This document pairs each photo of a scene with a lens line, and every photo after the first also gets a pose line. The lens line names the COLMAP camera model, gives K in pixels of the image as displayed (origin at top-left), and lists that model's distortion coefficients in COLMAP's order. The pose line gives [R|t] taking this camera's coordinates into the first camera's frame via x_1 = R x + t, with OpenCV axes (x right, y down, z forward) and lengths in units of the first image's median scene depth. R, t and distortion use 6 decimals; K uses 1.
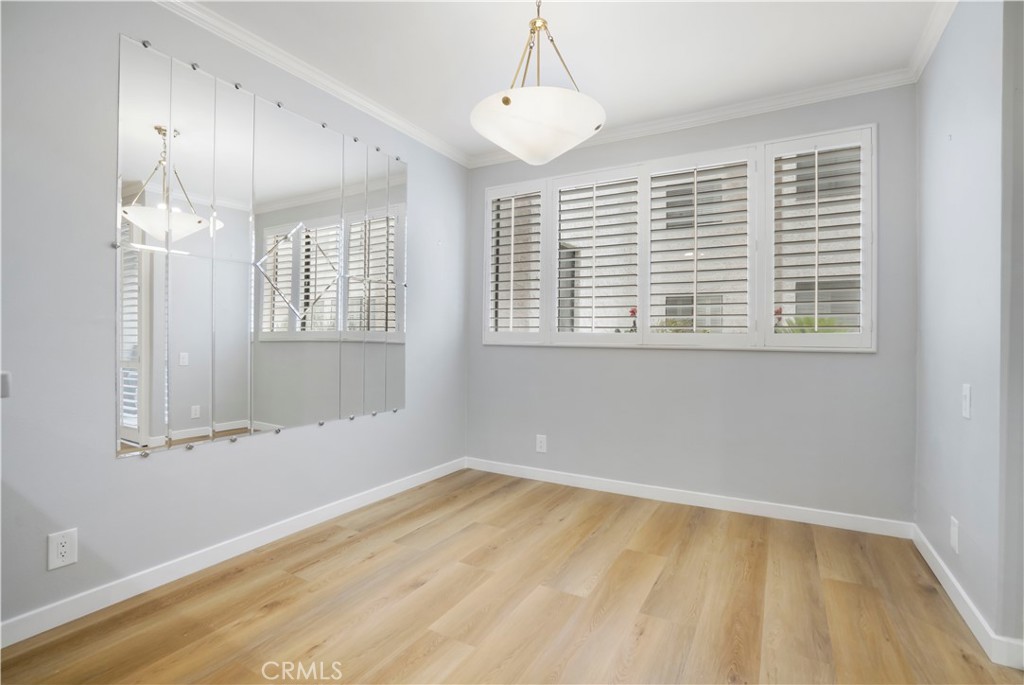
lens RADIAL K [[480.0, 0, 508.6], [0, 480.0, 346.3], [0, 0, 1]] dist [-0.057395, 0.015513]
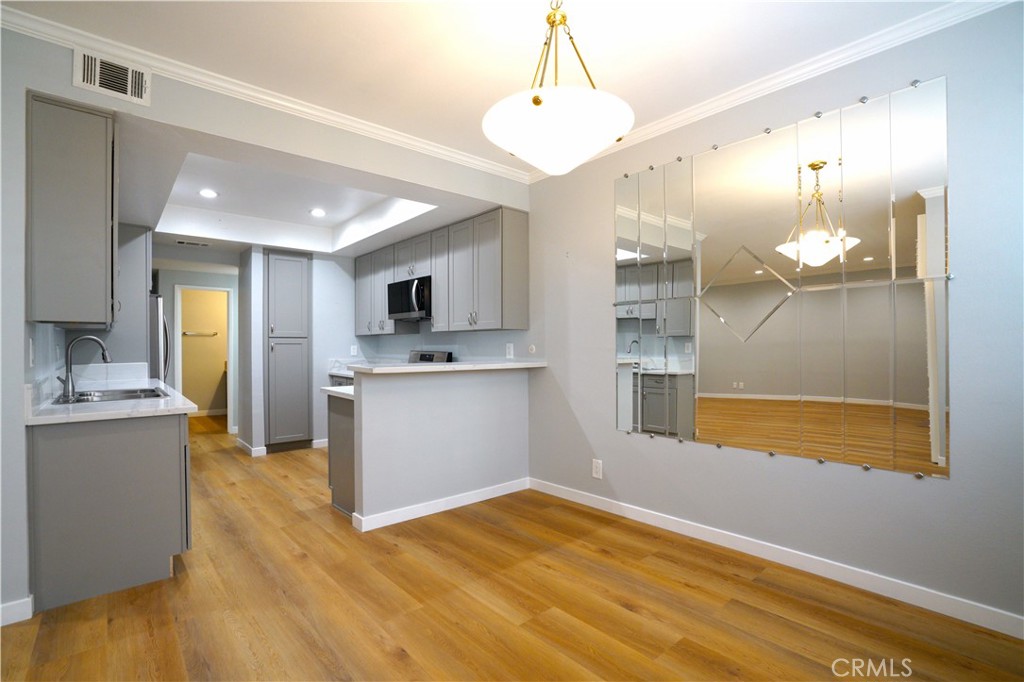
lens RADIAL K [[480.0, 0, 508.6], [0, 480.0, 344.8], [0, 0, 1]] dist [-0.057395, 0.015513]
pose [[-0.337005, -0.009220, -0.941458, 0.788447], [-0.011803, 0.999915, -0.005568, -0.046383], [0.941429, 0.009236, -0.337085, 1.012454]]
